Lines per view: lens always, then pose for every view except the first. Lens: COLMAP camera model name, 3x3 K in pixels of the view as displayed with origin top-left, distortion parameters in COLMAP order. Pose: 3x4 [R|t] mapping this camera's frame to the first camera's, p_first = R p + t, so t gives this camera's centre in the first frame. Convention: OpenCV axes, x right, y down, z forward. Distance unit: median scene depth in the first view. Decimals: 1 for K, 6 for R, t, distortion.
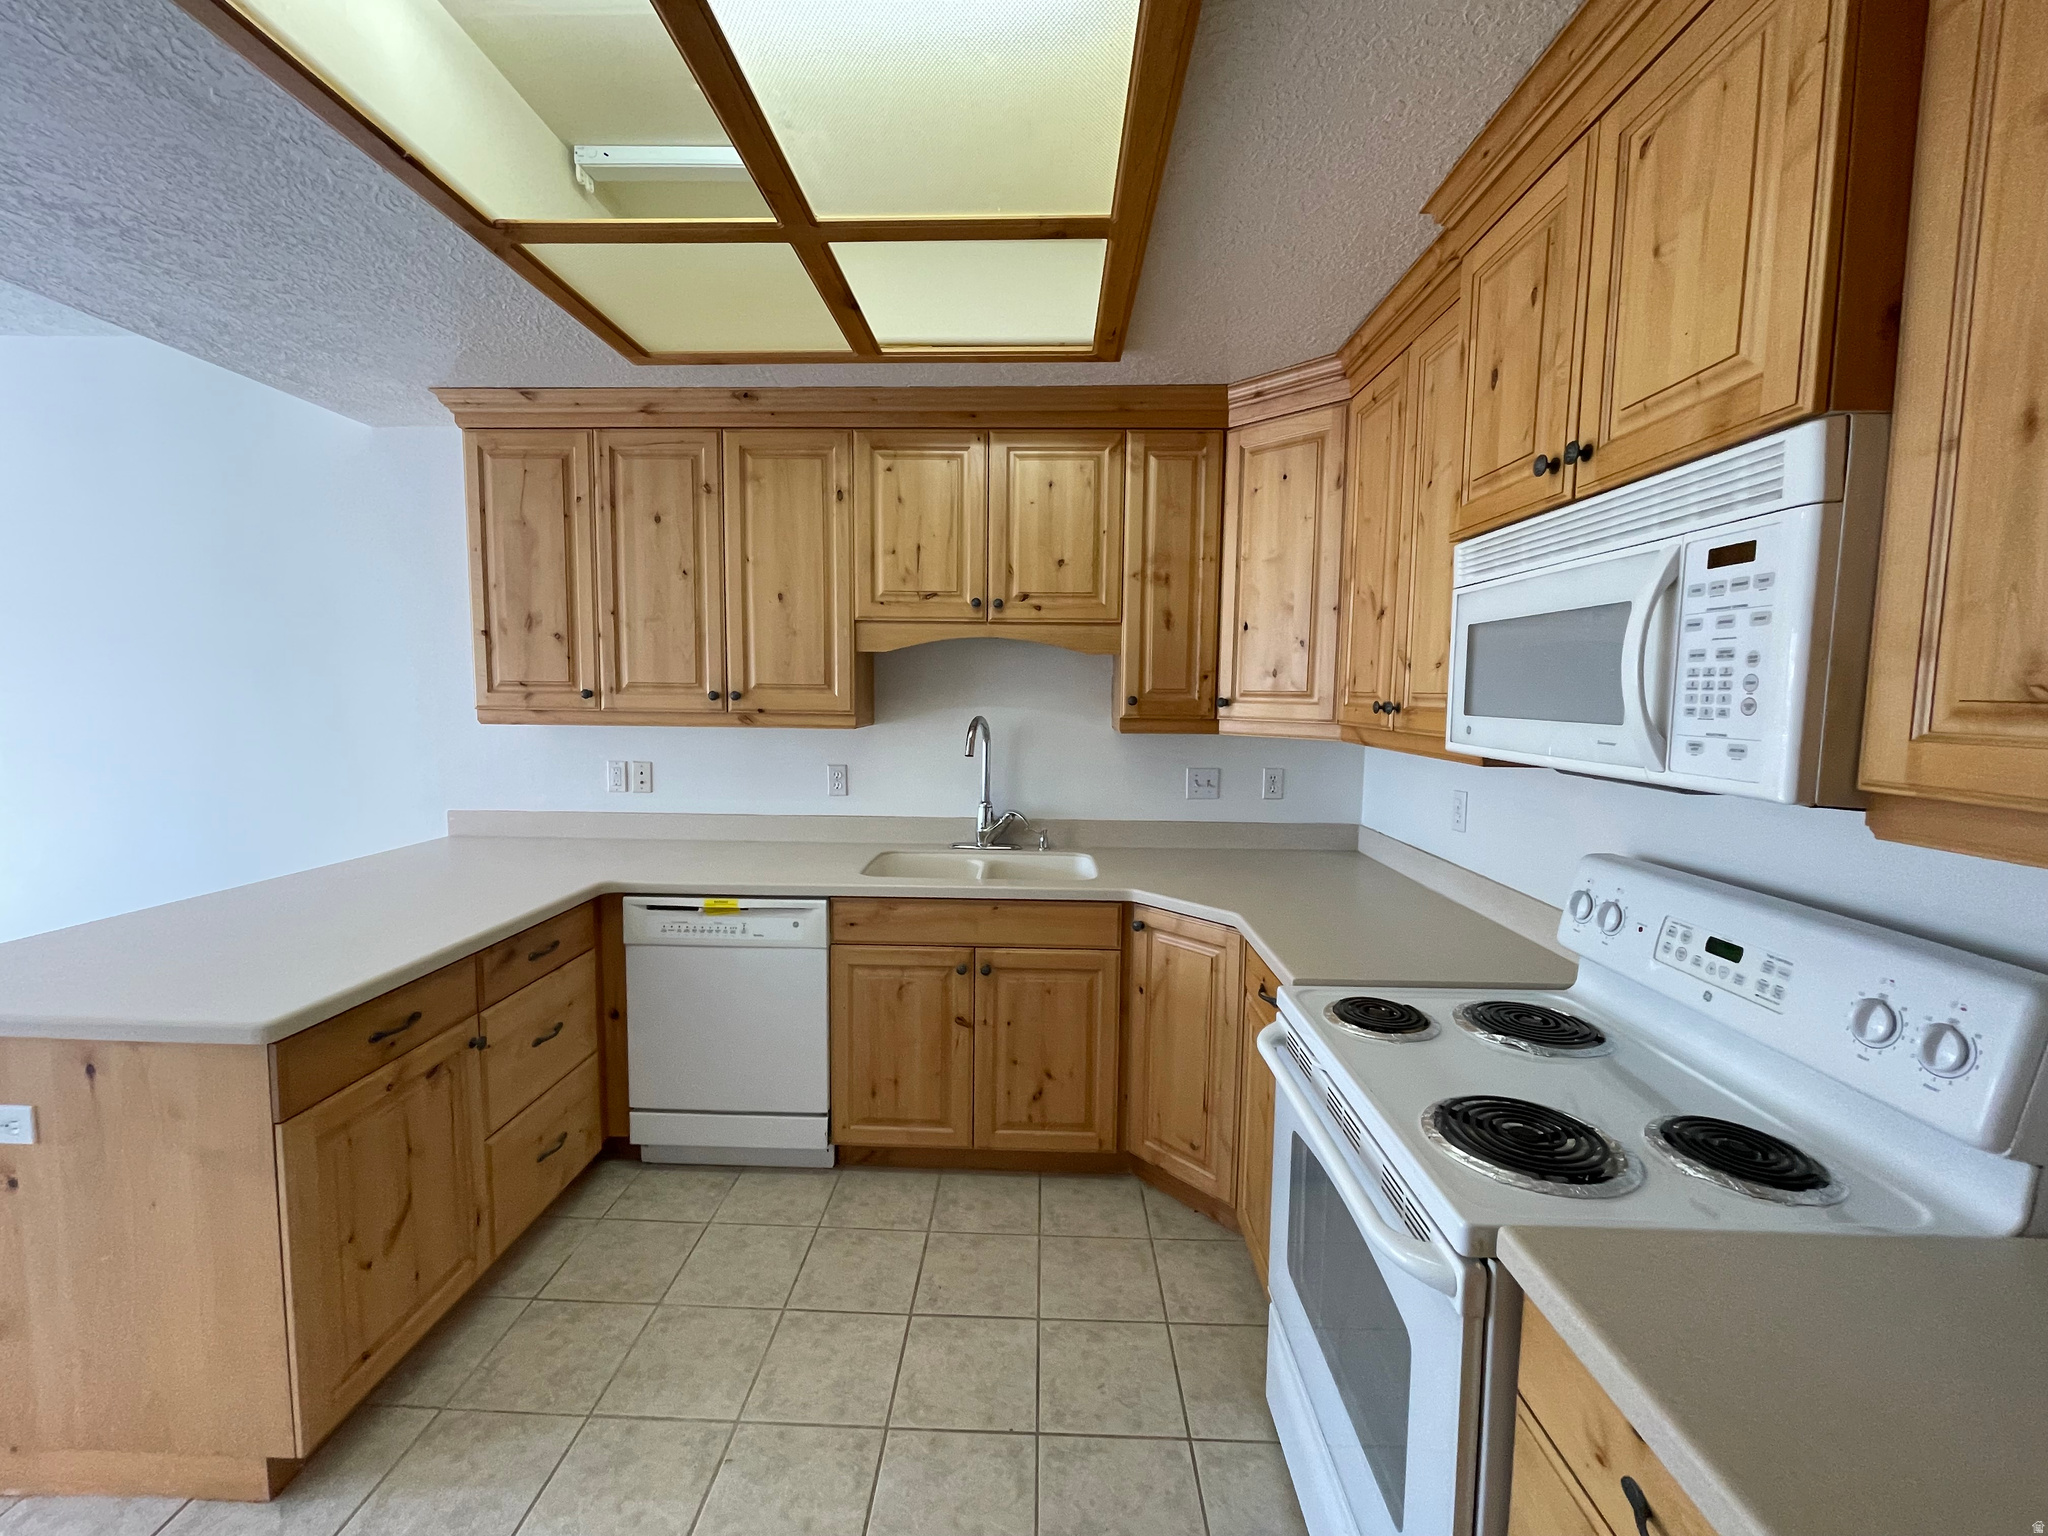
lens RADIAL K [[829.9, 0, 1019.0], [0, 829.9, 760.8], [0, 0, 1]] dist [-0.001833, 0.000091]
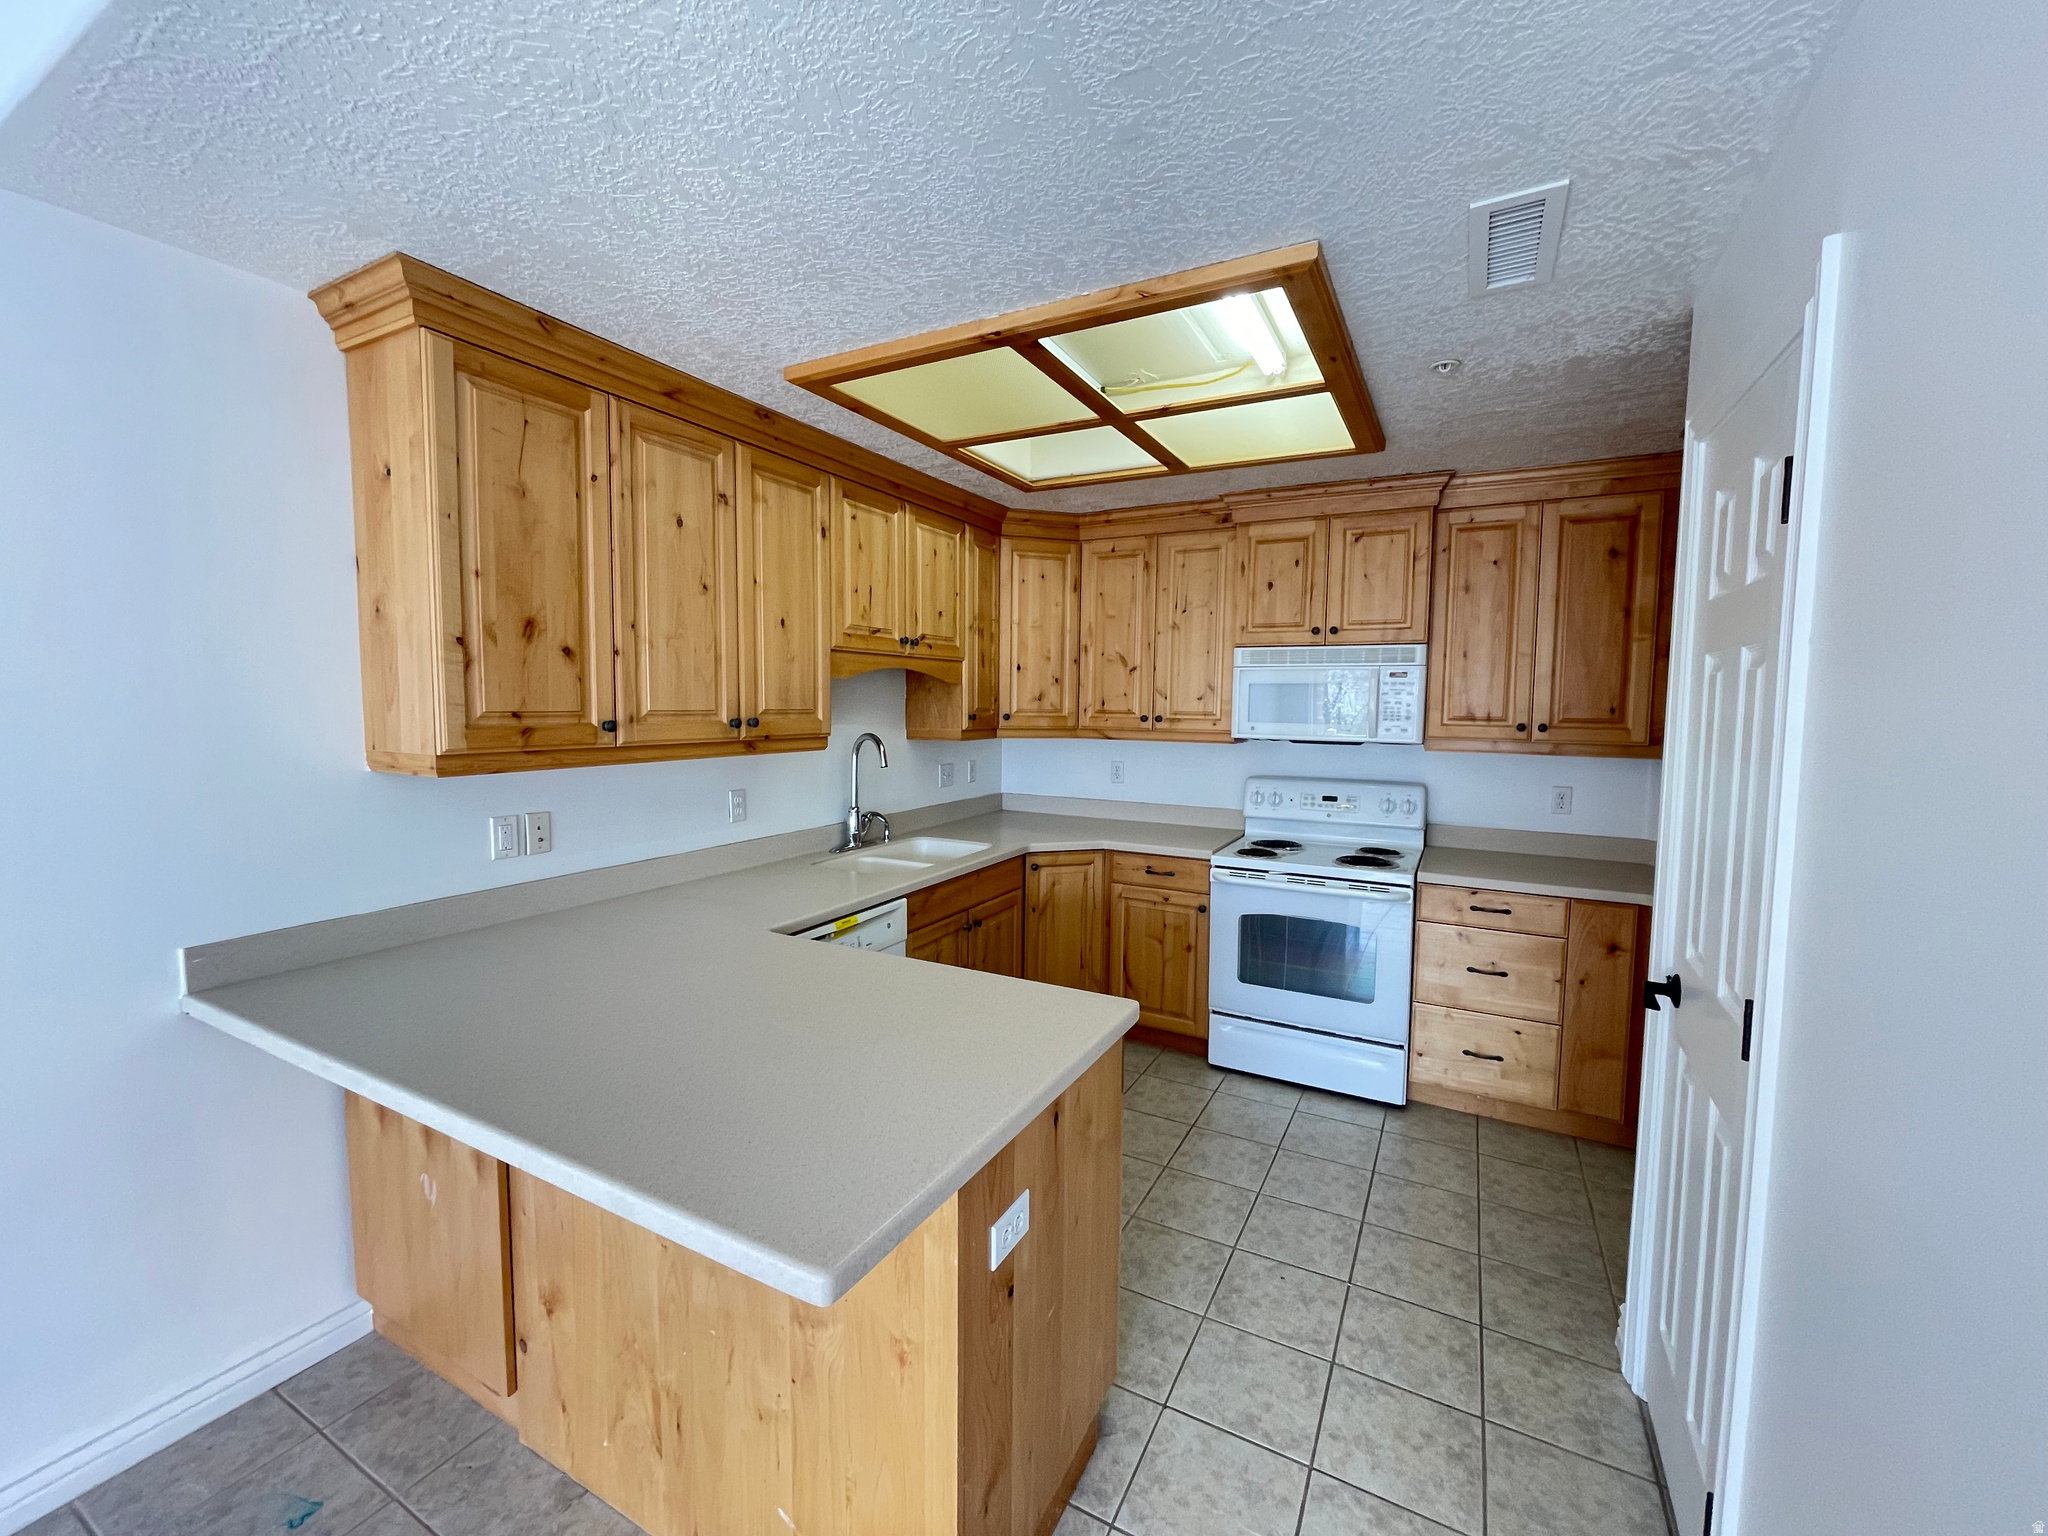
lens RADIAL K [[829.9, 0, 1019.0], [0, 829.9, 760.8], [0, 0, 1]] dist [-0.001833, 0.000091]
pose [[0.450361, -0.071952, 0.889943, -1.078818], [0.072096, 0.996423, 0.044076, -0.055732], [-0.889931, 0.044311, 0.453937, 0.303234]]
